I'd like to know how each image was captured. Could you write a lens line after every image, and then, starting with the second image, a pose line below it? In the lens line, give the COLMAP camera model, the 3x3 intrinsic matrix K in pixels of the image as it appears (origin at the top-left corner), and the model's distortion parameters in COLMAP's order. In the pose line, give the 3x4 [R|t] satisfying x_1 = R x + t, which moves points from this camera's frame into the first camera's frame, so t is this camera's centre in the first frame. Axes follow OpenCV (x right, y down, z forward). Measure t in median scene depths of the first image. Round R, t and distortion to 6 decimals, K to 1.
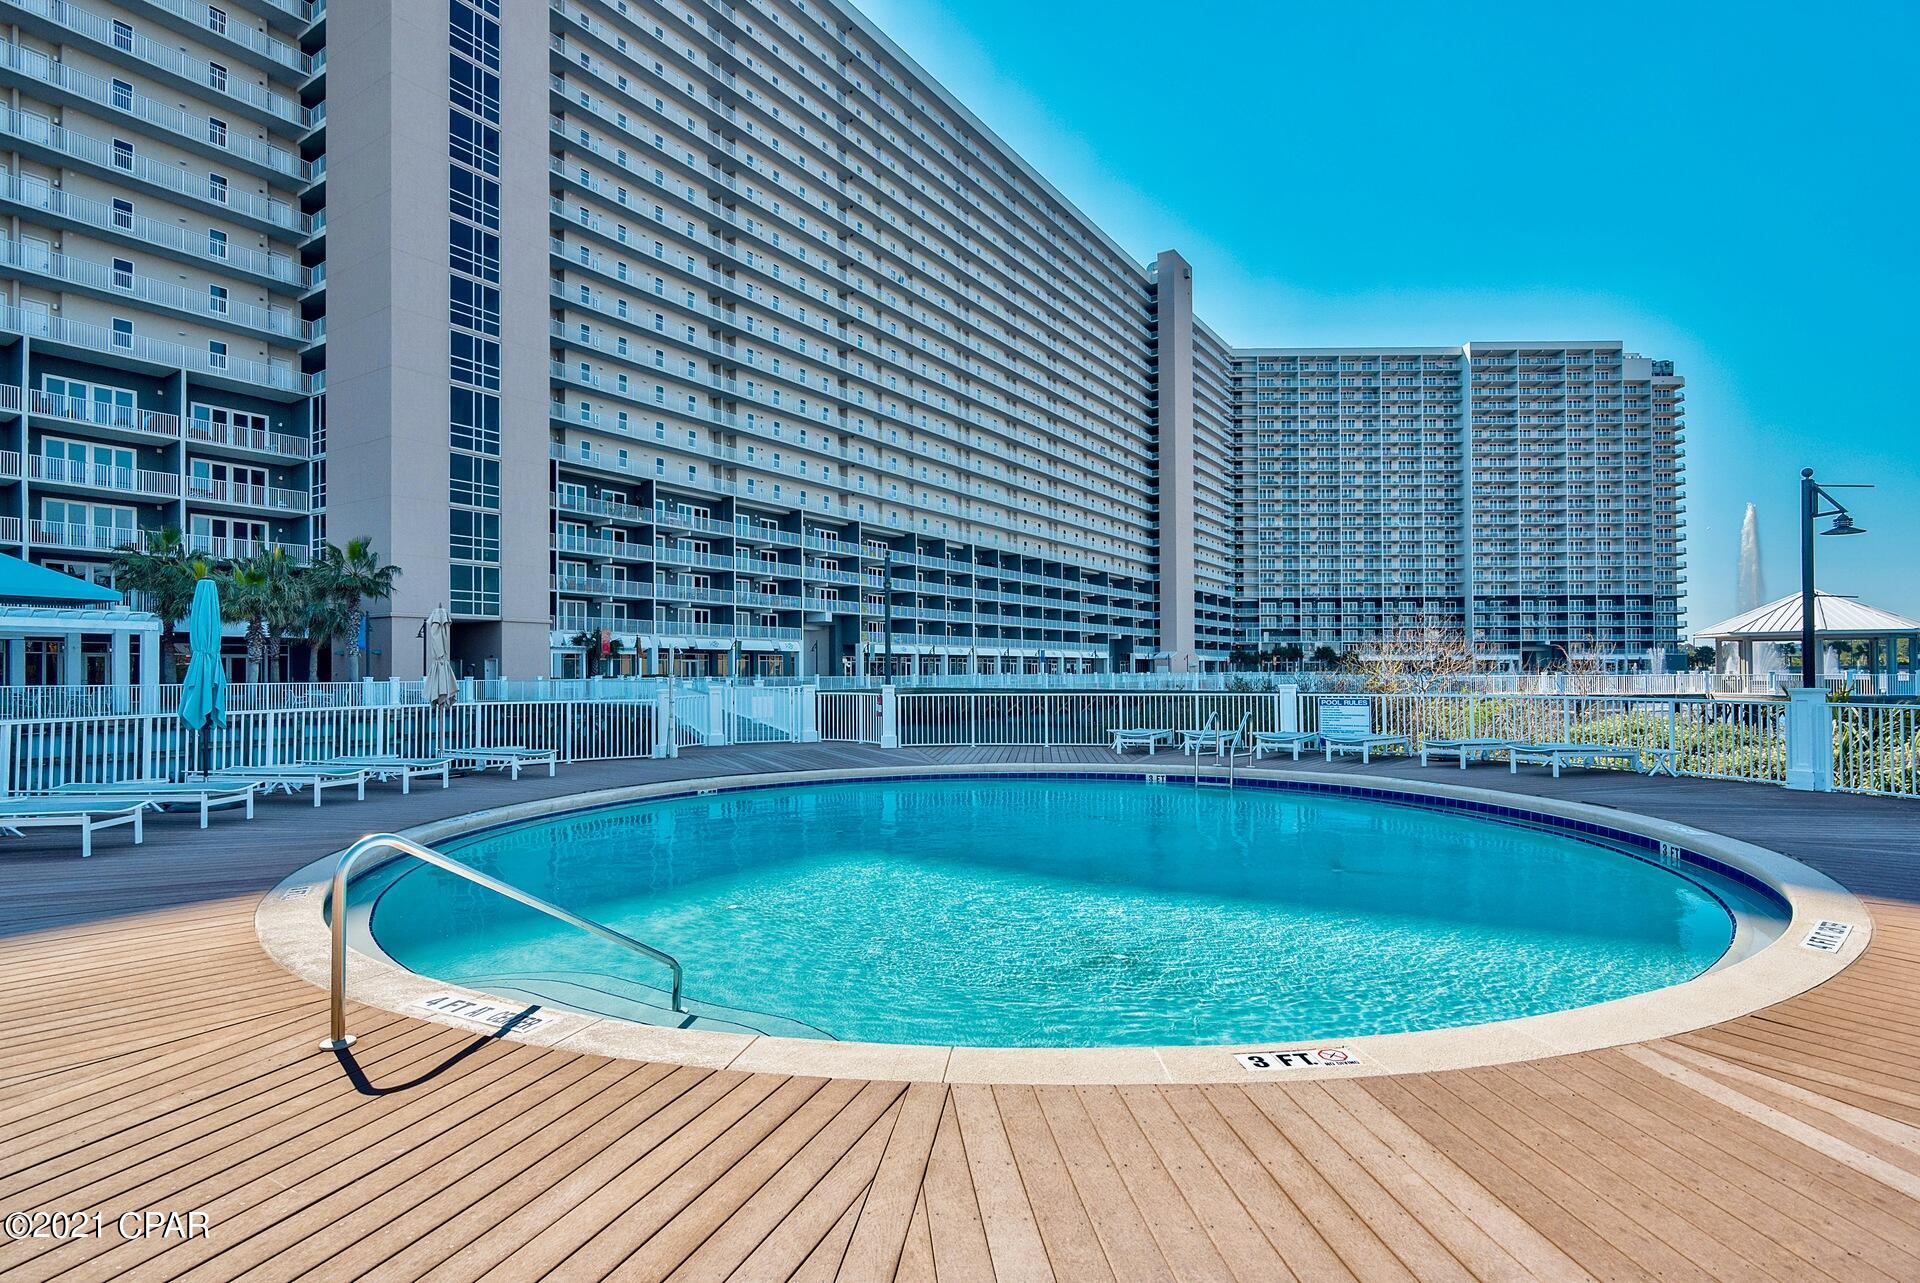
lens RADIAL K [[943.1, 0, 965.3], [0, 943.1, 663.8], [0, 0, 1]] dist [-0.001841, -0.000264]
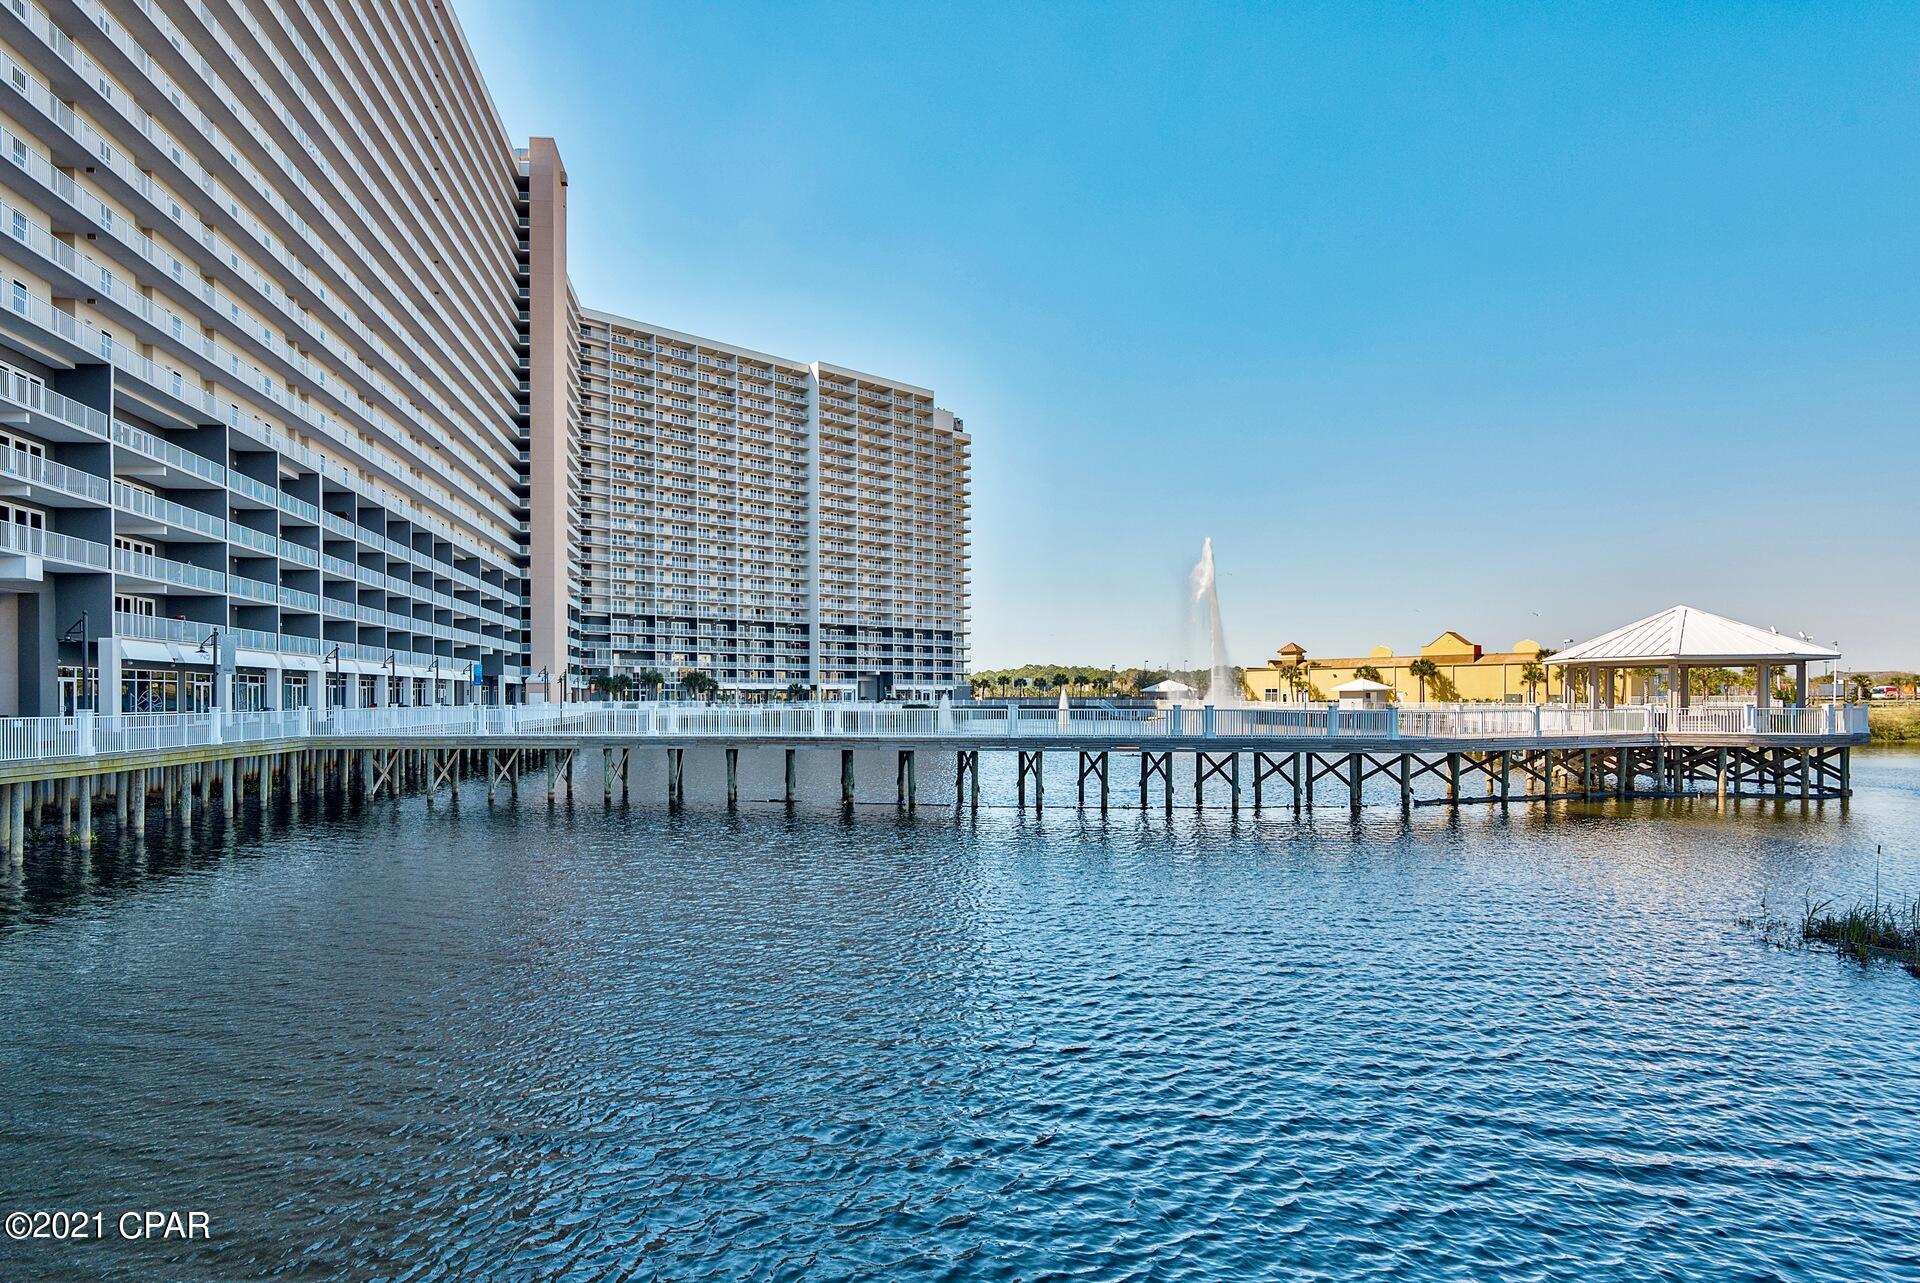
lens RADIAL K [[966.2, 0, 843.5], [0, 966.2, 701.1], [0, 0, 1]] dist [-0.004395, -0.000534]
pose [[0.785948, 0.001599, 0.618290, -0.056415], [-0.007393, 0.999949, 0.006811, 0.001287], [-0.618248, -0.009925, 0.785921, 0.198683]]
